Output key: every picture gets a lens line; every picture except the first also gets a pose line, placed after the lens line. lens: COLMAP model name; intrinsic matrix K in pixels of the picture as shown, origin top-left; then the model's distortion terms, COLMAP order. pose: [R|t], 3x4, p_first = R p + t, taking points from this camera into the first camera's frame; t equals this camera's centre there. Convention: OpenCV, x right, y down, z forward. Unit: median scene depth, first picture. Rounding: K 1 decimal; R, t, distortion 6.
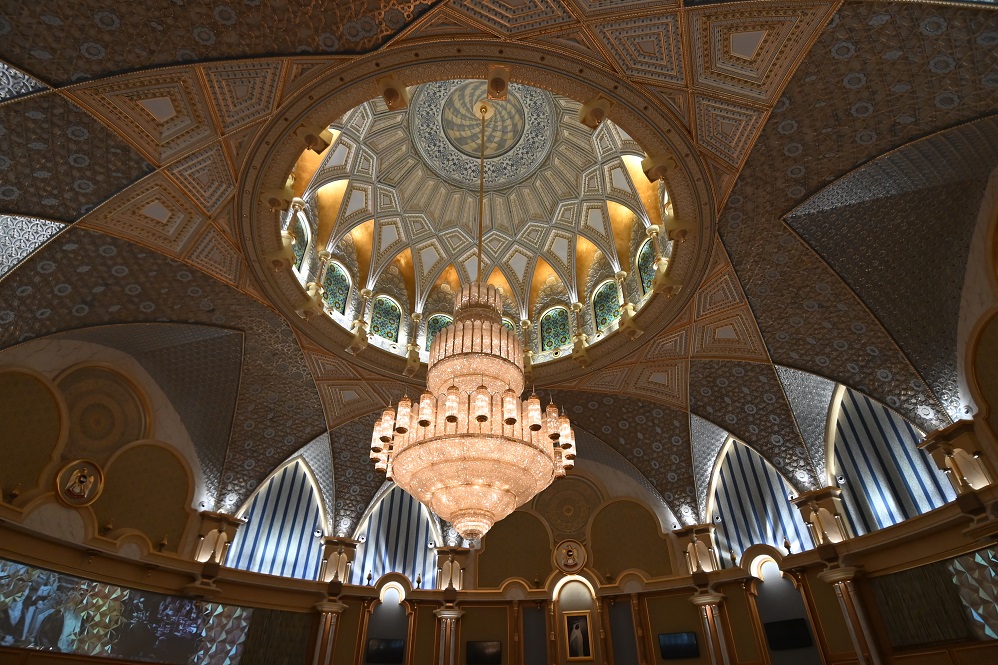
lens RADIAL K [[523.7, 0, 499.2], [0, 523.7, 339.6], [0, 0, 1]] dist [0.023996, -0.035955]
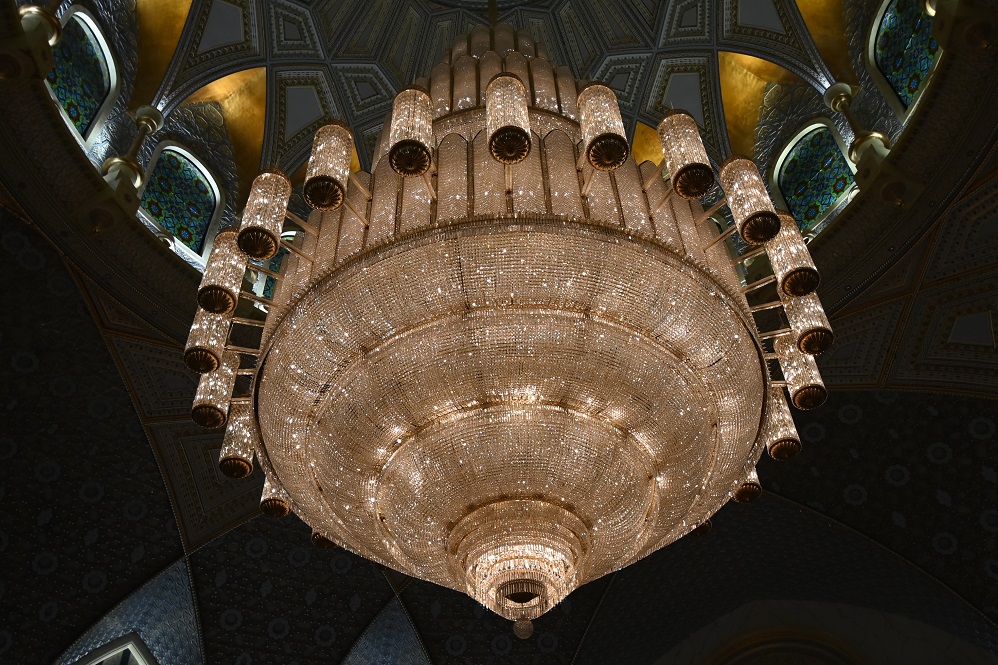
lens RADIAL K [[959.4, 0, 500.8], [0, 959.4, 345.8], [0, 0, 1]] dist [0.002976, -0.013038]
pose [[0.992332, -0.105555, -0.064311, -0.008155], [0.092069, 0.978378, -0.185200, 0.190981], [0.082470, 0.177859, 0.980594, 0.256262]]
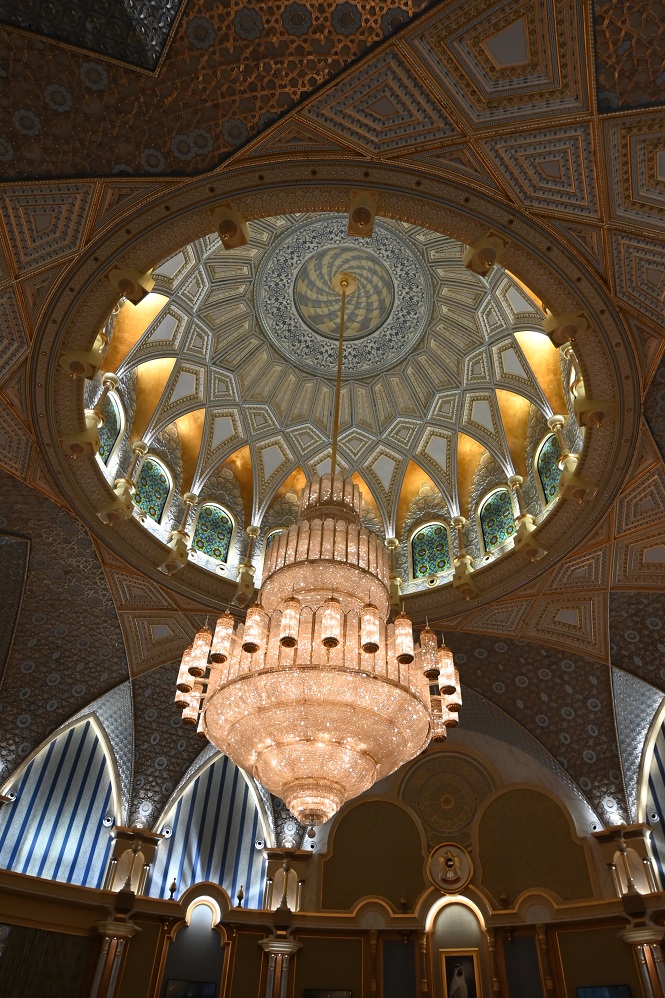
lens RADIAL K [[638.4, 0, 344.2], [0, 638.4, 495.3], [0, 0, 1]] dist [0.017989, -0.030716]
pose [[0.999492, 0.019180, -0.025452, 0.002112], [-0.022646, 0.989357, -0.143736, 0.040391], [0.022425, 0.144240, 0.989289, 0.057283]]
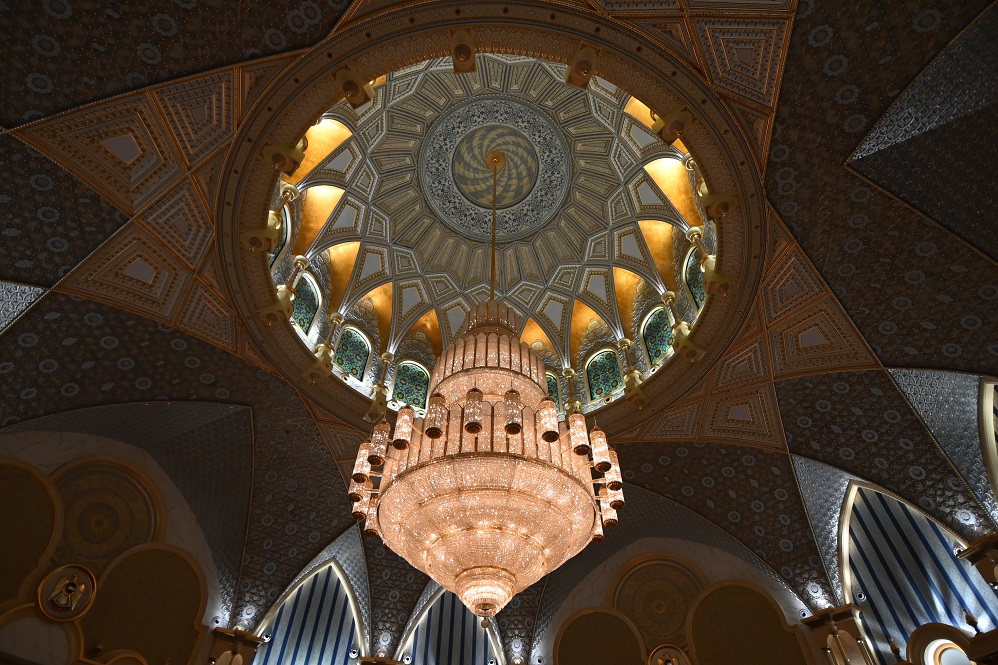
lens RADIAL K [[525.9, 0, 499.0], [0, 525.9, 335.5], [0, 0, 1]] dist [0.019899, -0.029595]
pose [[0.983163, -0.134308, -0.123905, 0.058277], [0.104229, 0.969126, -0.223453, 0.101834], [0.150091, 0.206776, 0.966807, 0.139229]]
